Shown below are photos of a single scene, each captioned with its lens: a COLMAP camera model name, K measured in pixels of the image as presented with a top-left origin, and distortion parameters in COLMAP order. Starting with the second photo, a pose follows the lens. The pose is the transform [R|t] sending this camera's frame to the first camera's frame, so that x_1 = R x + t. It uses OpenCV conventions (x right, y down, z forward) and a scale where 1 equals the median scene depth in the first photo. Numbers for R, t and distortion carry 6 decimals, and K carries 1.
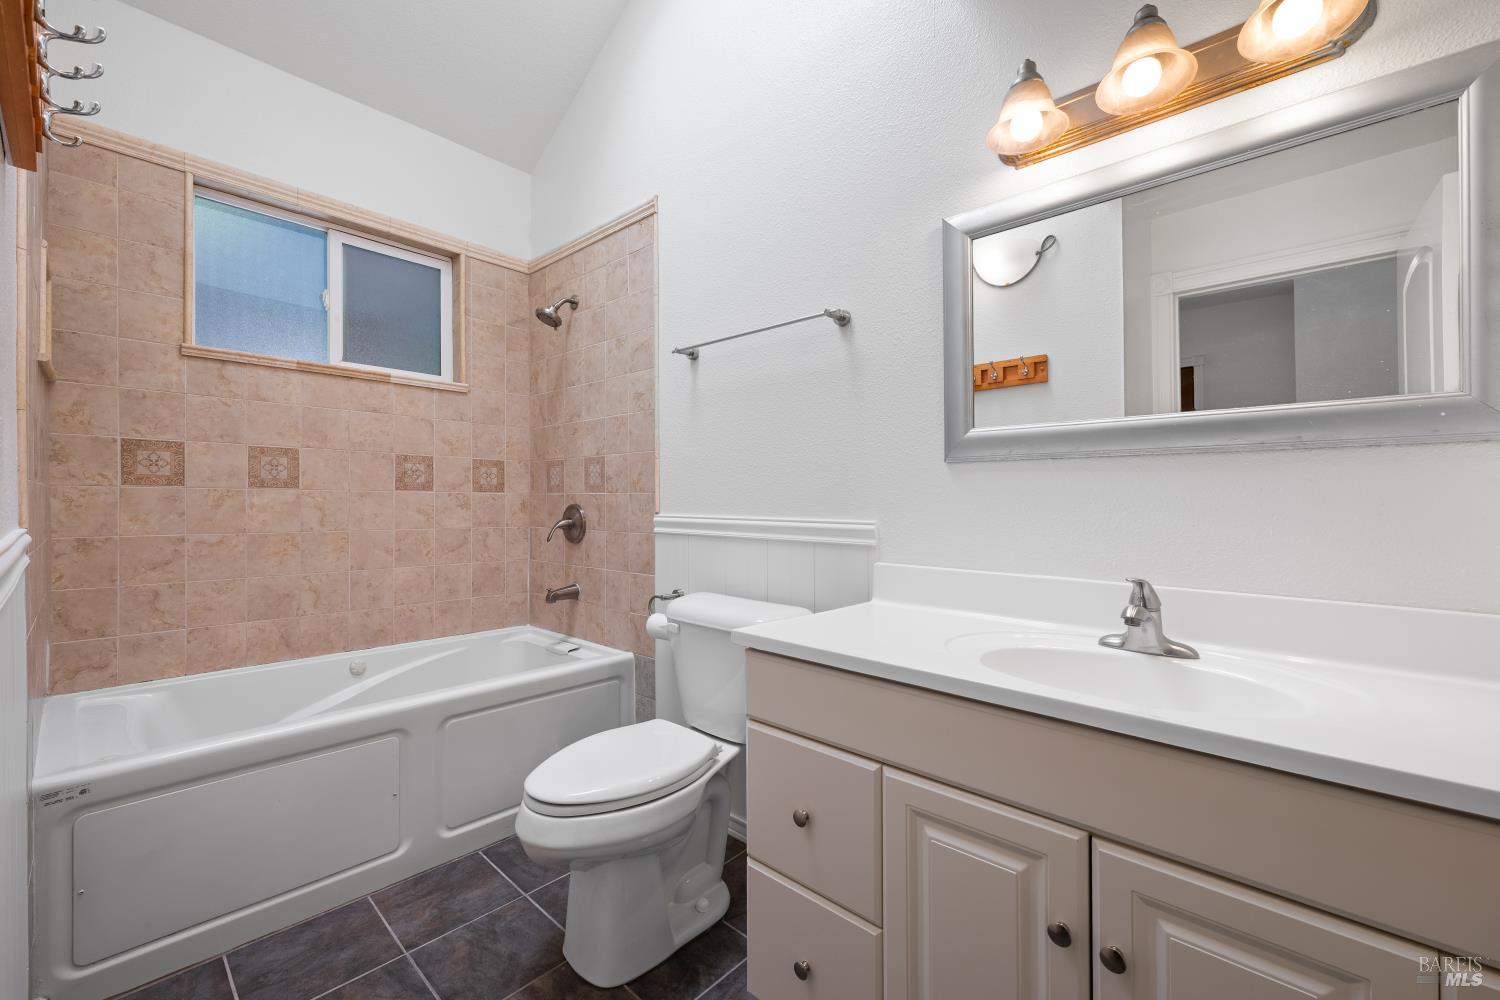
lens RADIAL K [[610.1, 0, 747.8], [0, 610.1, 495.5], [0, 0, 1]] dist [0.001808, -0.000120]
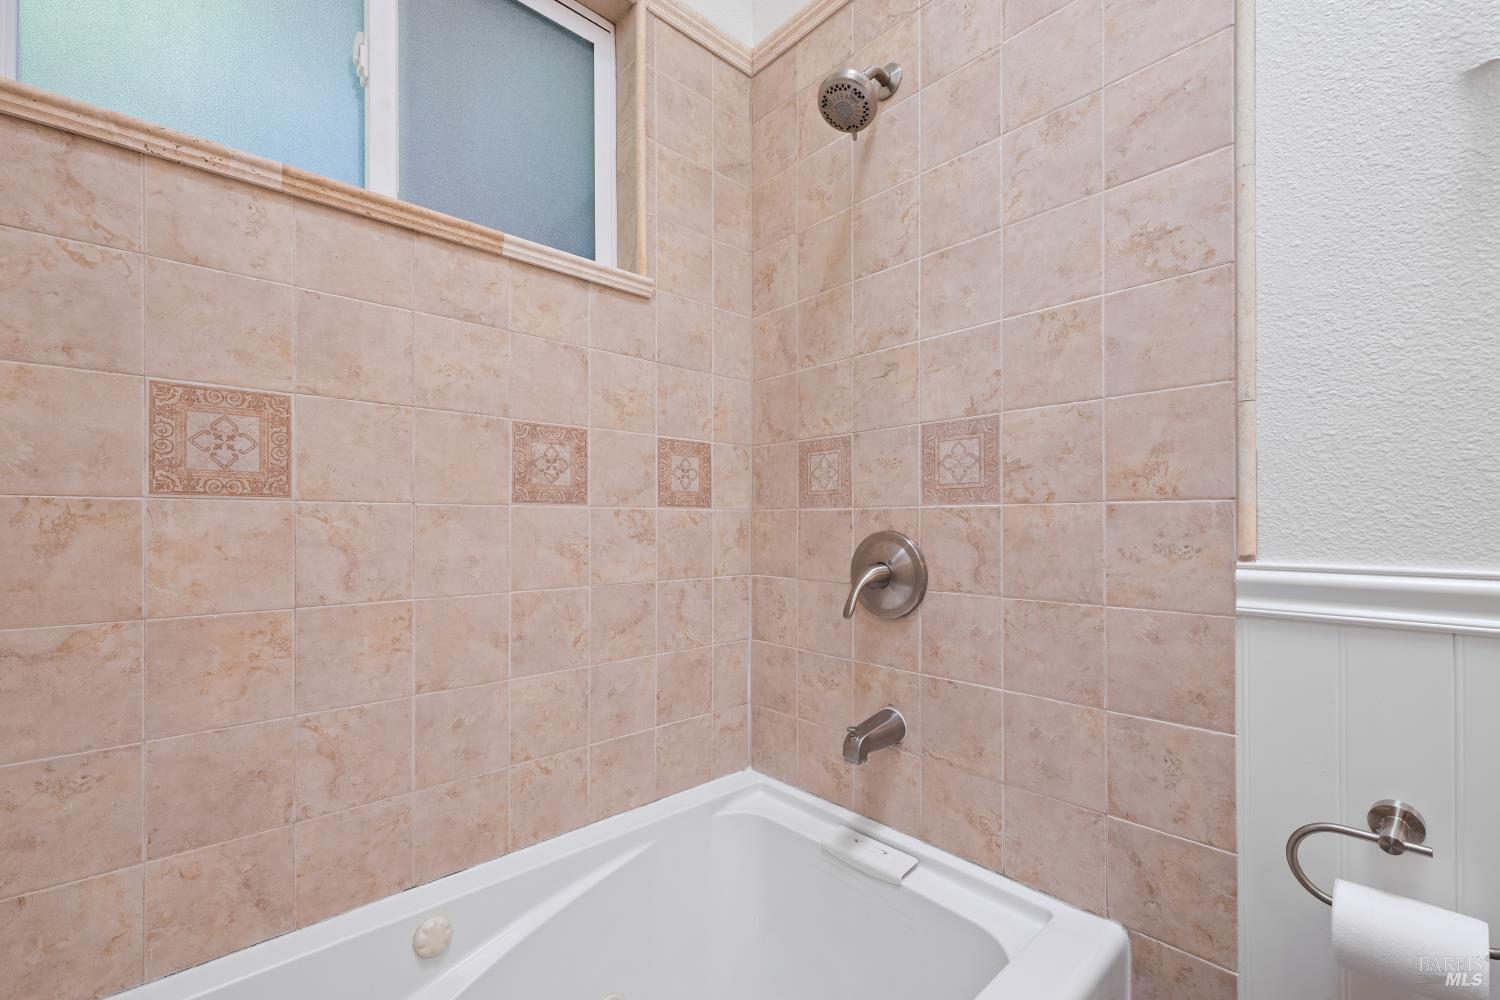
lens RADIAL K [[616.4, 0, 746.9], [0, 616.4, 507.2], [0, 0, 1]] dist [0.002604, -0.000086]
pose [[0.995798, -0.009621, -0.091067, -0.366964], [0.008281, 0.999852, -0.015076, 0.002637], [0.091198, 0.014259, 0.995731, 0.569784]]
